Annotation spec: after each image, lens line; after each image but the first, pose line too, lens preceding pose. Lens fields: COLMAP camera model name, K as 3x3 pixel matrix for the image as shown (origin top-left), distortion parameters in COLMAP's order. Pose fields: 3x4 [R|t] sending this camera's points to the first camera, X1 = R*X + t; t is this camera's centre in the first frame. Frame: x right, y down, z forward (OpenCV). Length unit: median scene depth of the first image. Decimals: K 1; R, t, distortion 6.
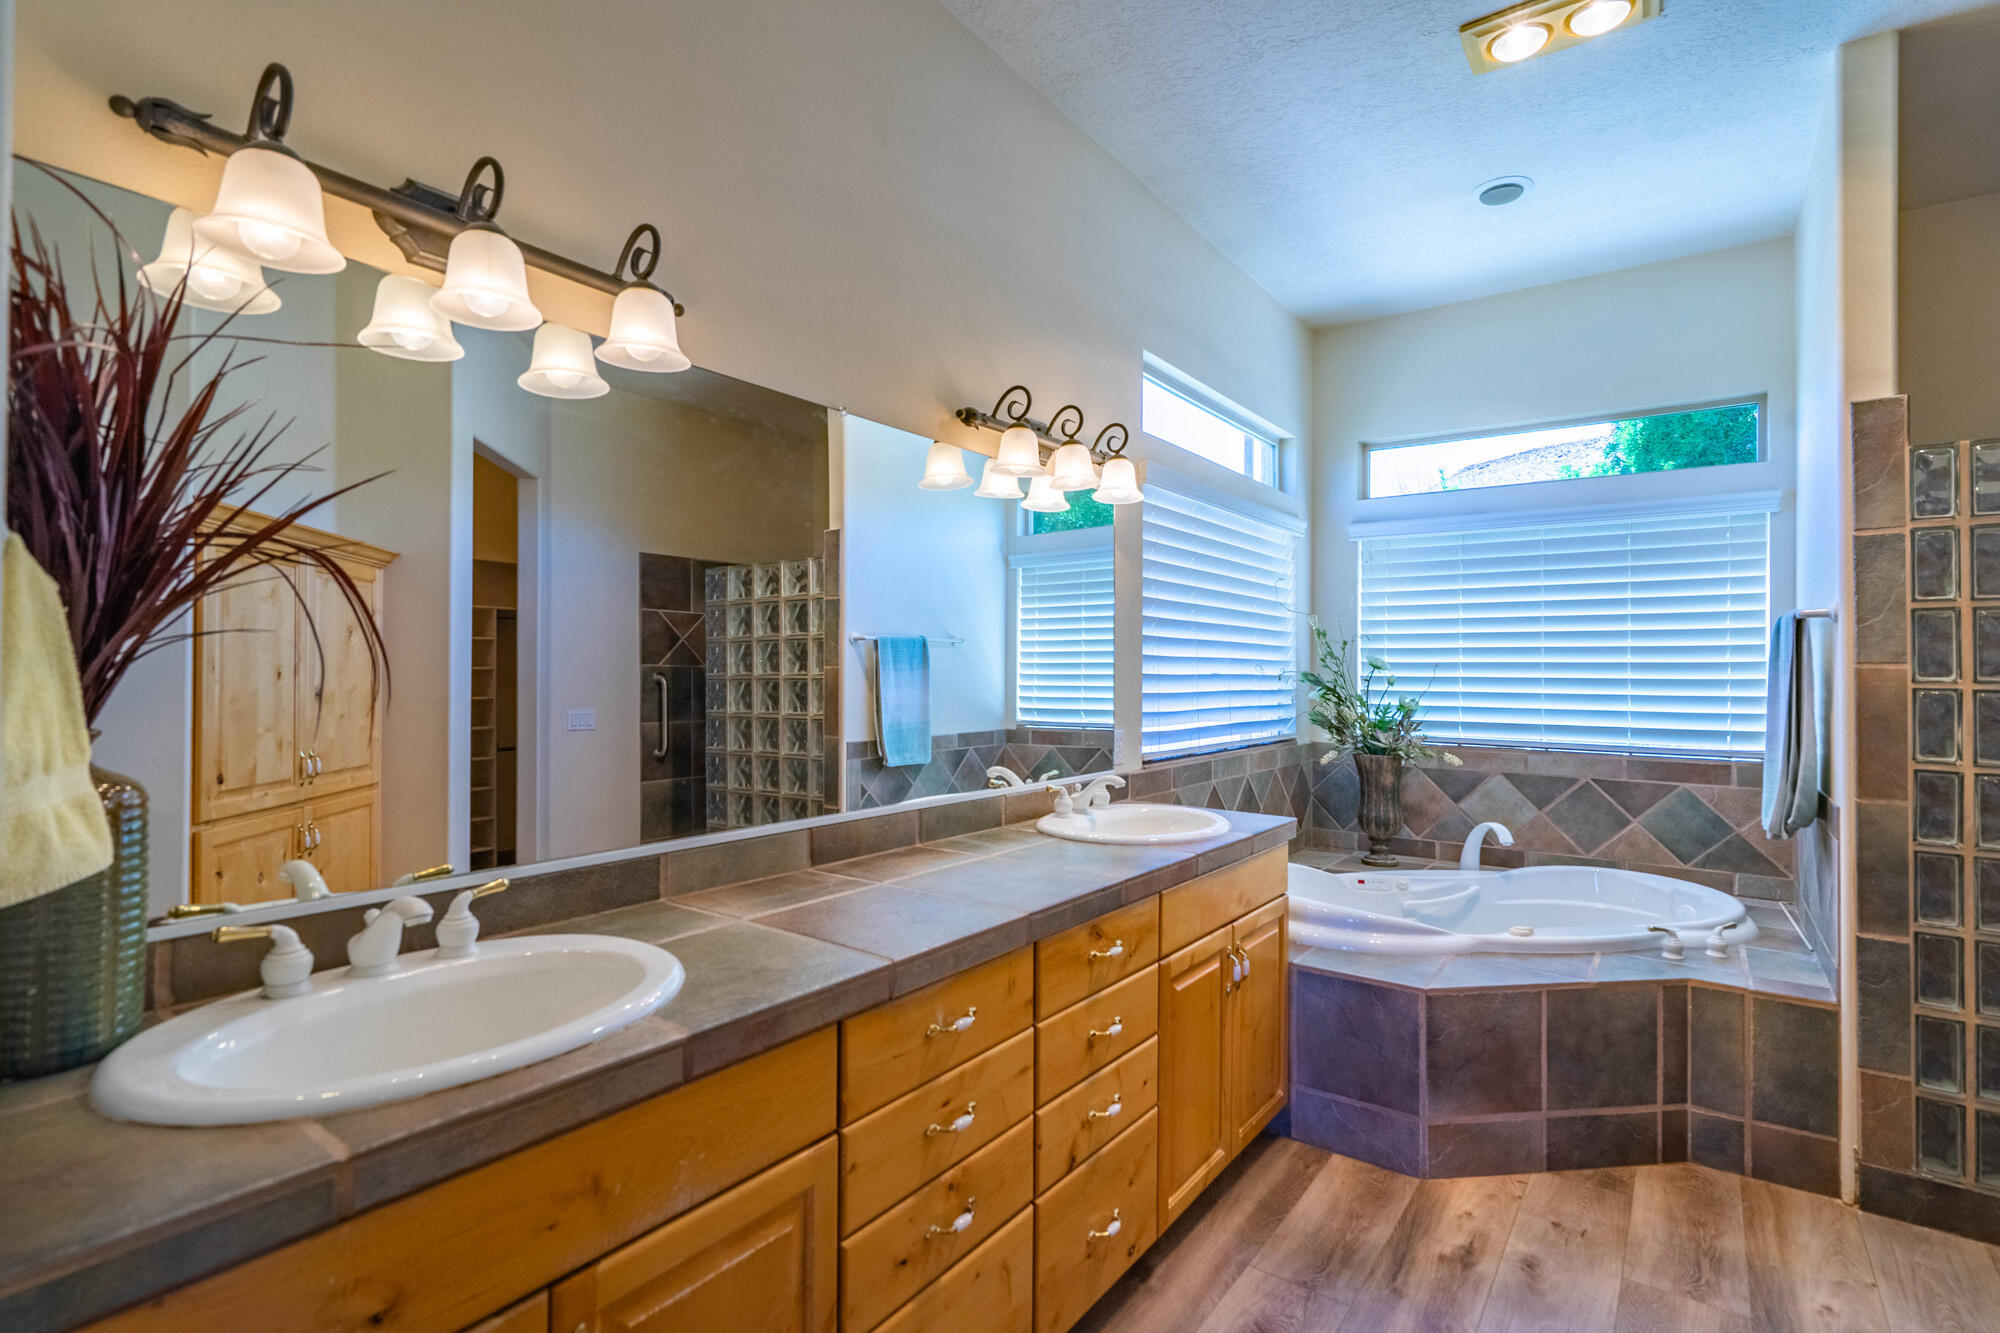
lens RADIAL K [[942.9, 0, 991.7], [0, 942.9, 650.1], [0, 0, 1]] dist [-0.001301, 0.001497]
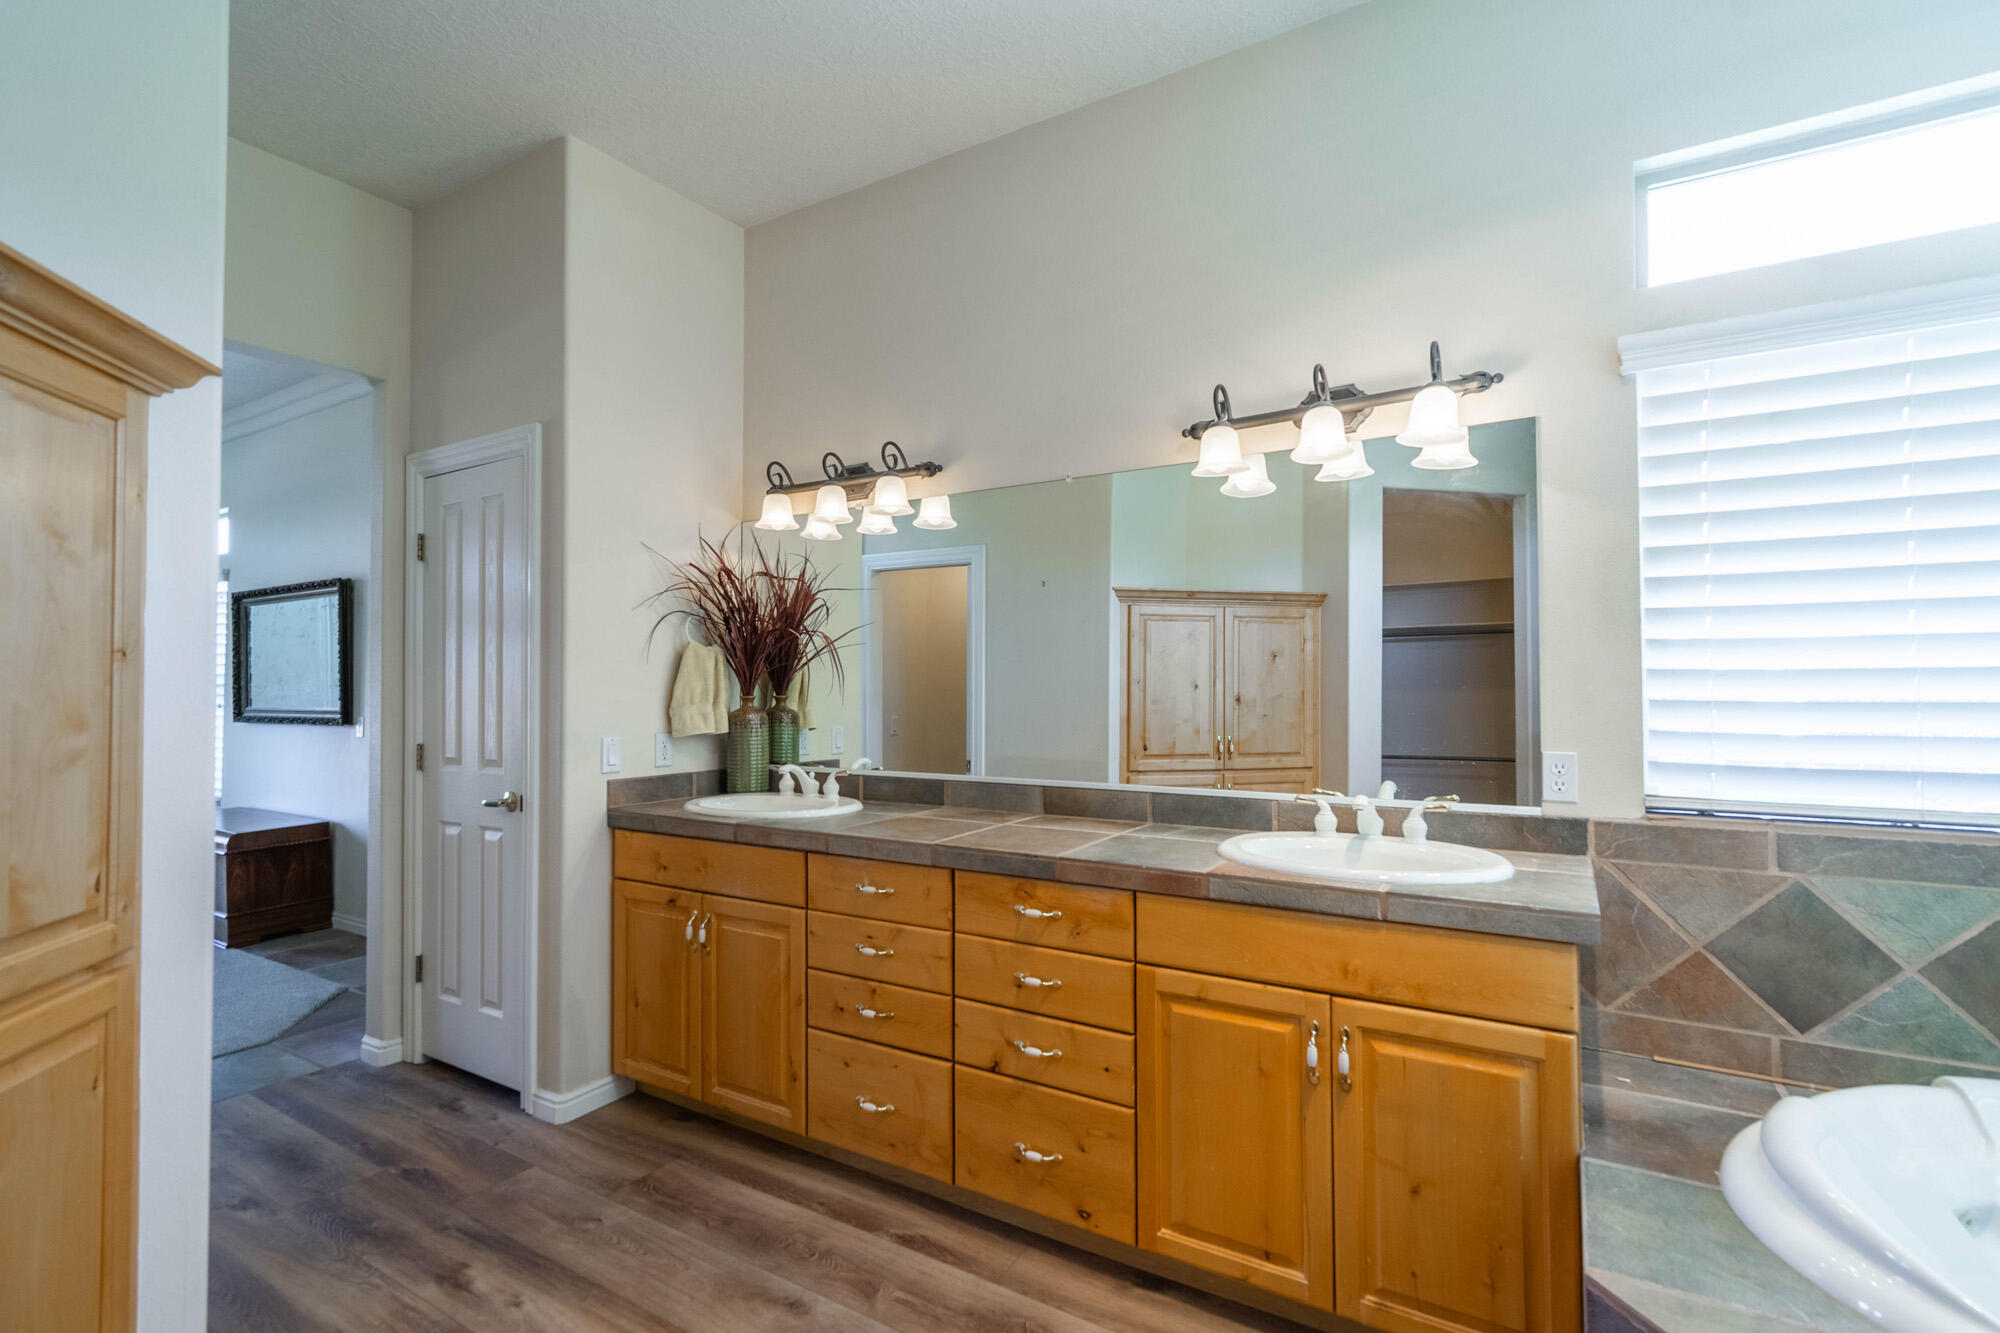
lens RADIAL K [[942.9, 0, 988.3], [0, 942.9, 651.6], [0, 0, 1]] dist [-0.001301, 0.001497]
pose [[0.076711, -0.048383, -0.995879, 0.758812], [0.022777, 0.998646, -0.046763, 0.033003], [0.996793, -0.019096, 0.077709, 0.511618]]
